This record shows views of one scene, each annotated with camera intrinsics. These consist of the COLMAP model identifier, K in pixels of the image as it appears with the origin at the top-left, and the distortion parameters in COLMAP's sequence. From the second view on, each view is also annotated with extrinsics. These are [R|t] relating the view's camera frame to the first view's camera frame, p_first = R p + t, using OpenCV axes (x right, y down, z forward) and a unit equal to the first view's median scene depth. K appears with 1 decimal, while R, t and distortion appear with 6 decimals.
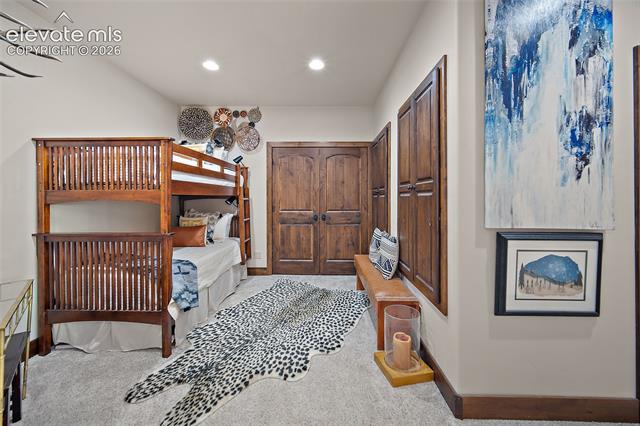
lens RADIAL K [[253.4, 0, 318.5], [0, 253.4, 198.4], [0, 0, 1]] dist [-0.001301, 0.000744]
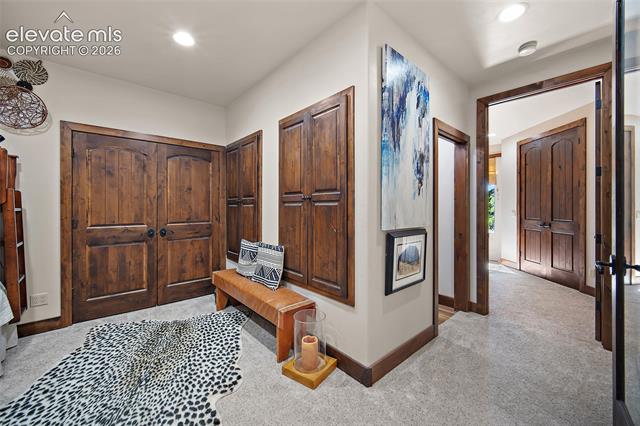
lens RADIAL K [[253.4, 0, 319.6], [0, 253.4, 208.5], [0, 0, 1]] dist [-0.001301, 0.000744]
pose [[0.739988, -0.005873, 0.672594, -0.269115], [0.003742, 0.999982, 0.004615, -0.001329], [-0.672610, -0.000898, 0.739997, 0.152127]]
